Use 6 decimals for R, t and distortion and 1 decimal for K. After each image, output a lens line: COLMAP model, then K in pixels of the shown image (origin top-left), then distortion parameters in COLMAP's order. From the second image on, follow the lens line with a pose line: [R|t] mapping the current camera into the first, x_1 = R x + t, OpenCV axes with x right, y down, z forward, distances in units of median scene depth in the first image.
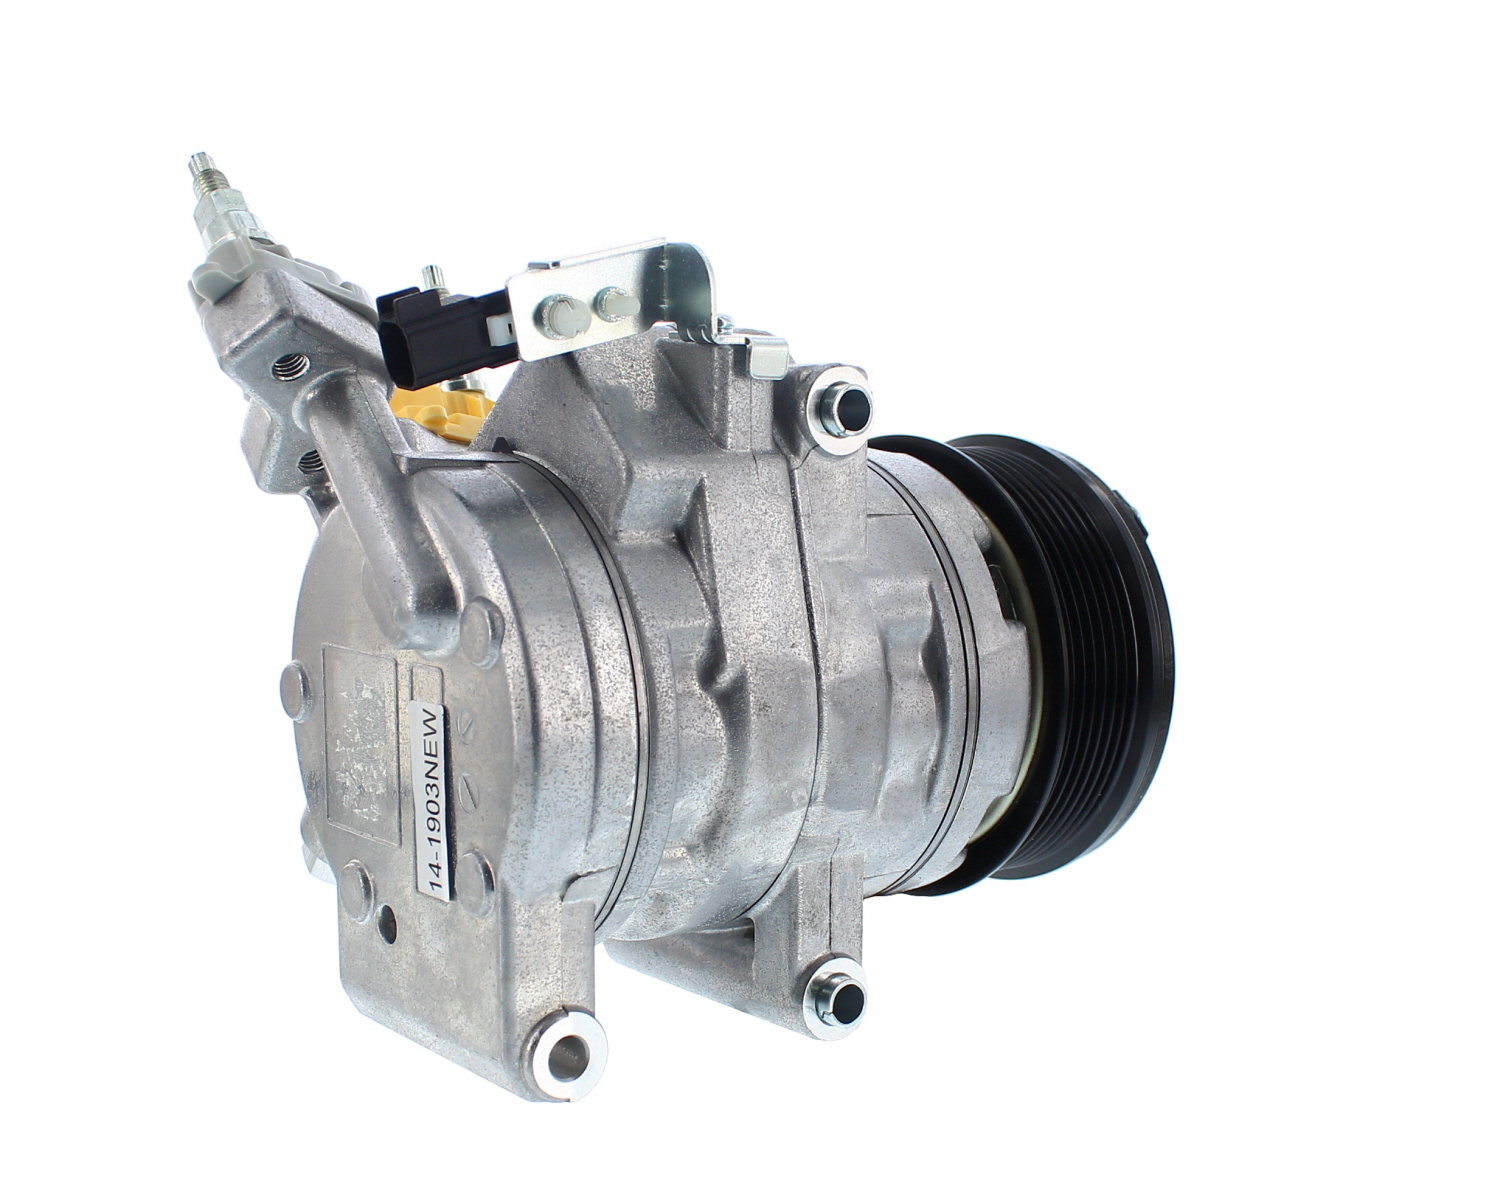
lens RADIAL K [[2085.0, 0, 749.0], [0, 2085.0, 598.4], [0, 0, 1]] dist [-0.048521, 0.000000]
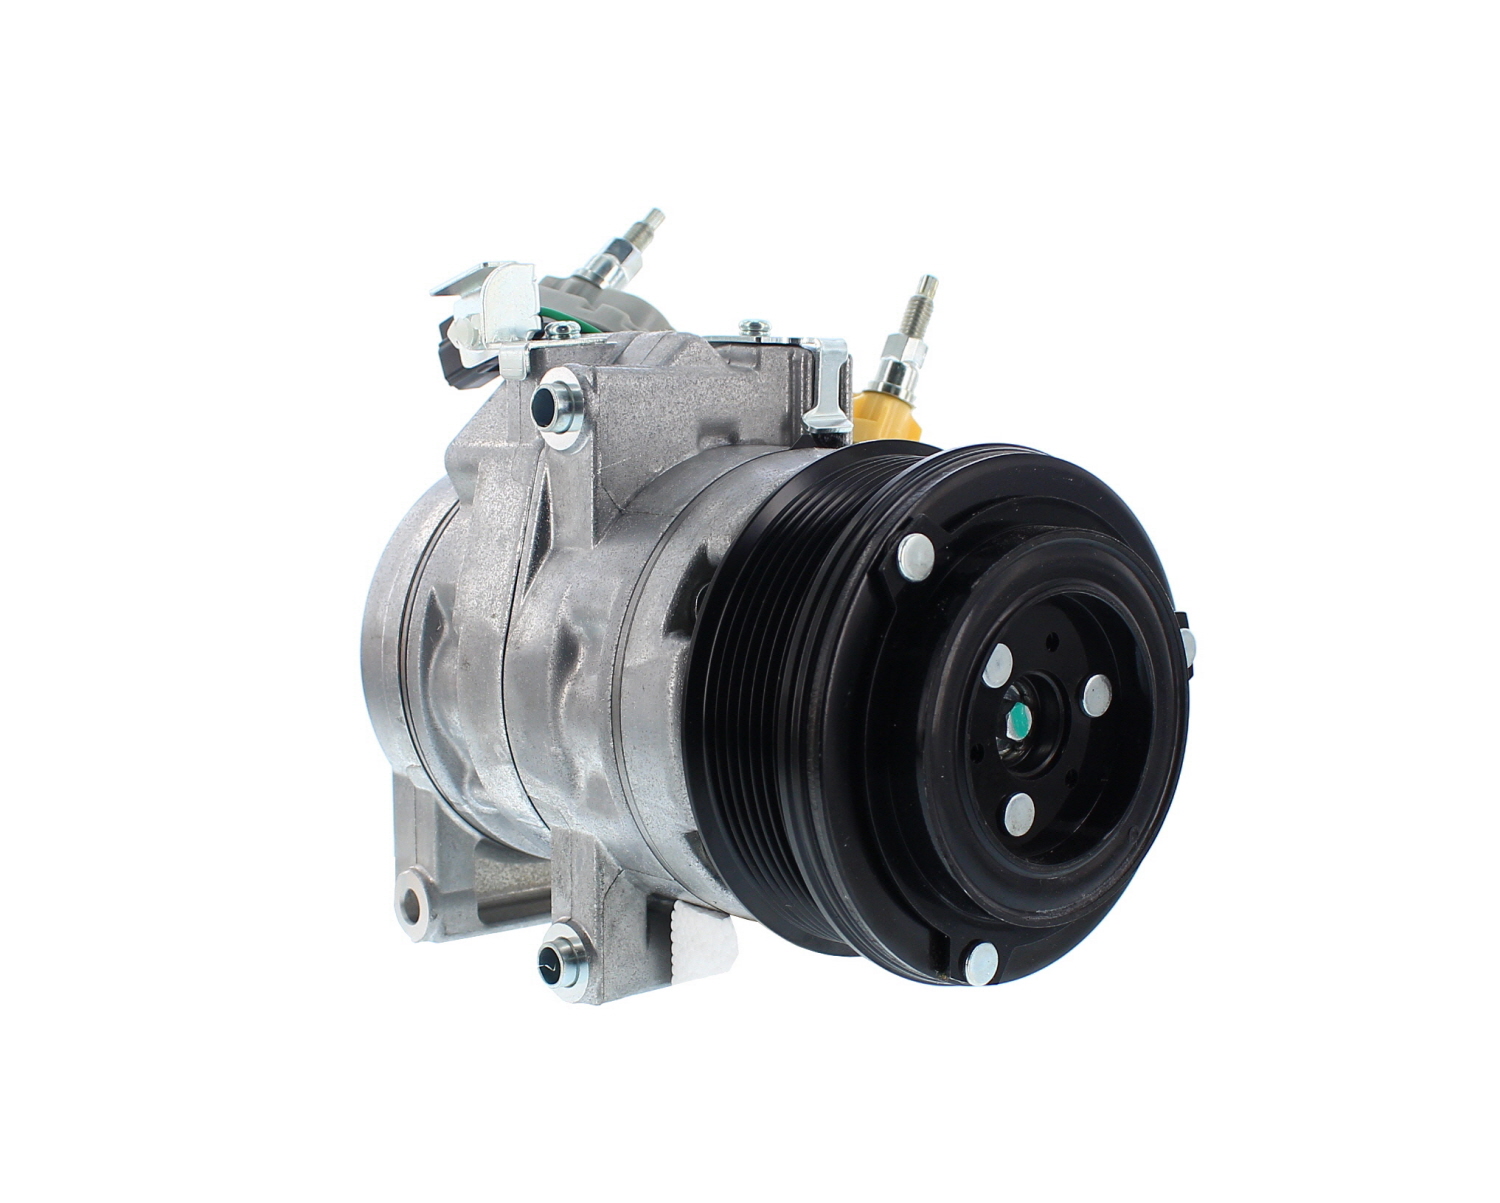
lens RADIAL K [[2085.0, 0, 750.1], [0, 2085.0, 602.8], [0, 0, 1]] dist [-0.048521, 0.000000]
pose [[0.051186, 0.097224, -0.993945, 1.131821], [-0.099228, 0.990820, 0.091808, -0.100181], [0.993747, 0.093928, 0.060364, 1.056771]]
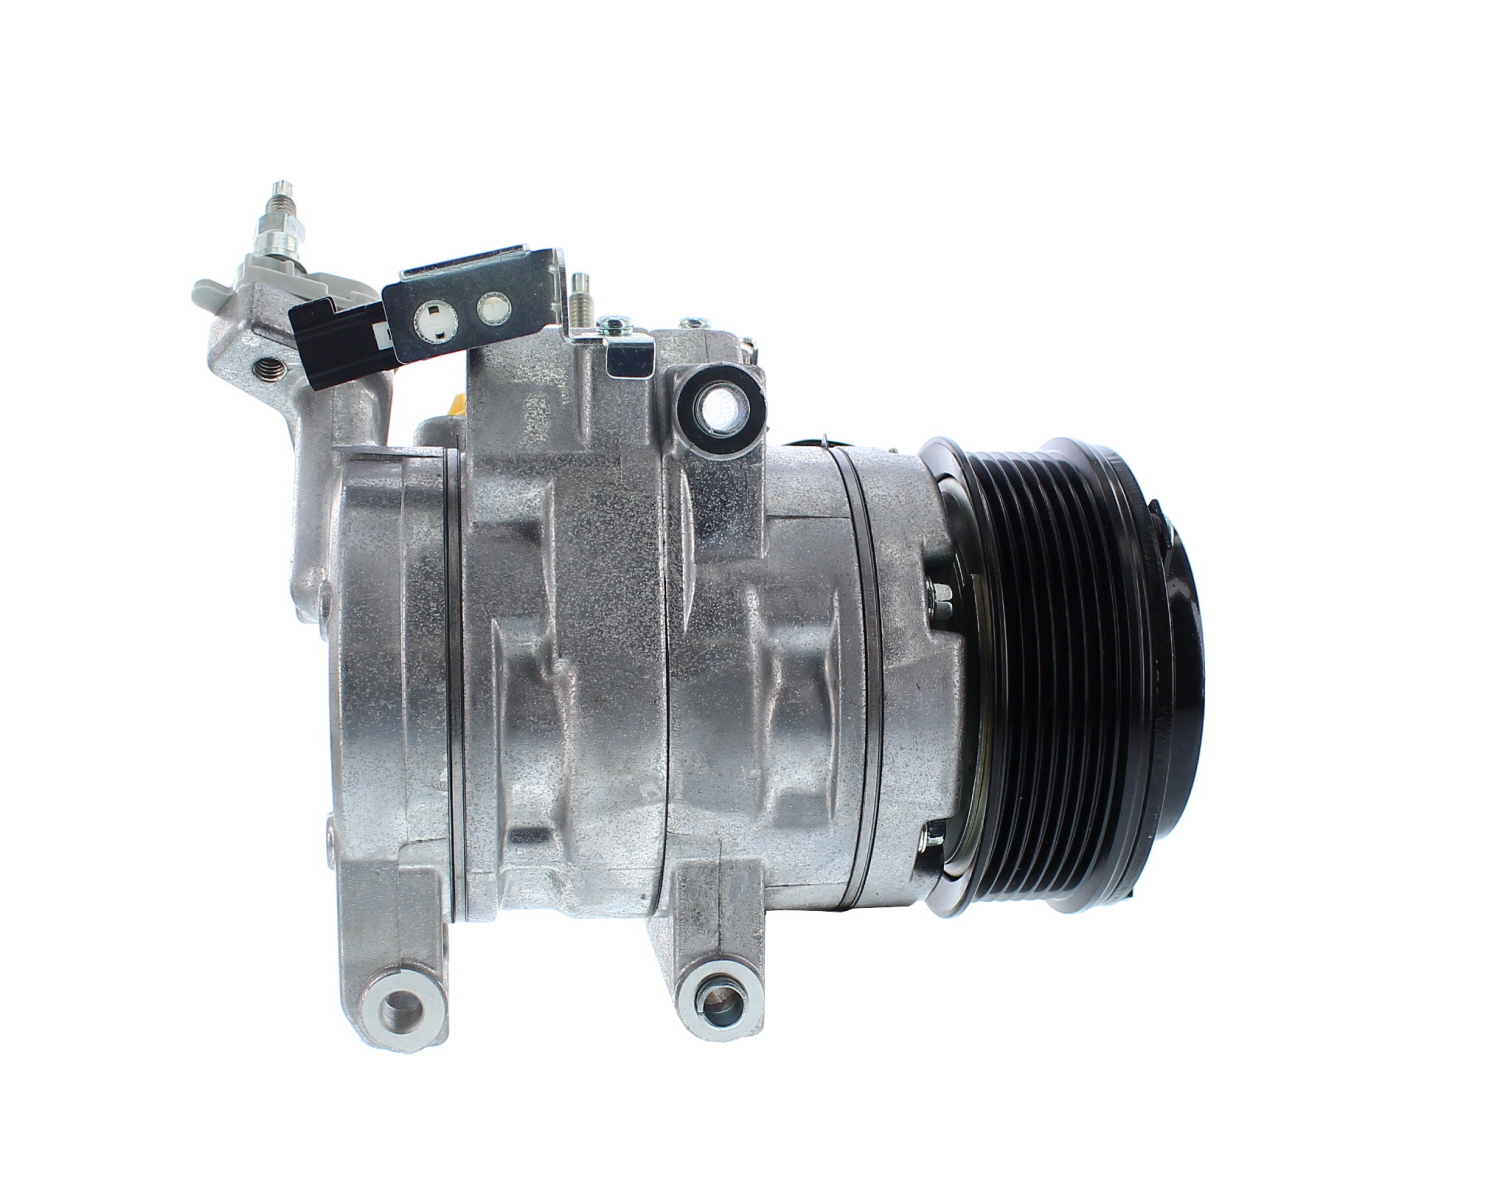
lens RADIAL K [[2085.0, 0, 751.5], [0, 2085.0, 603.5], [0, 0, 1]] dist [-0.048521, 0.000000]
pose [[0.872851, 0.049026, -0.485518, 0.552465], [-0.048496, 0.998730, 0.013664, -0.012346], [0.485571, 0.011619, 0.874120, 0.139200]]
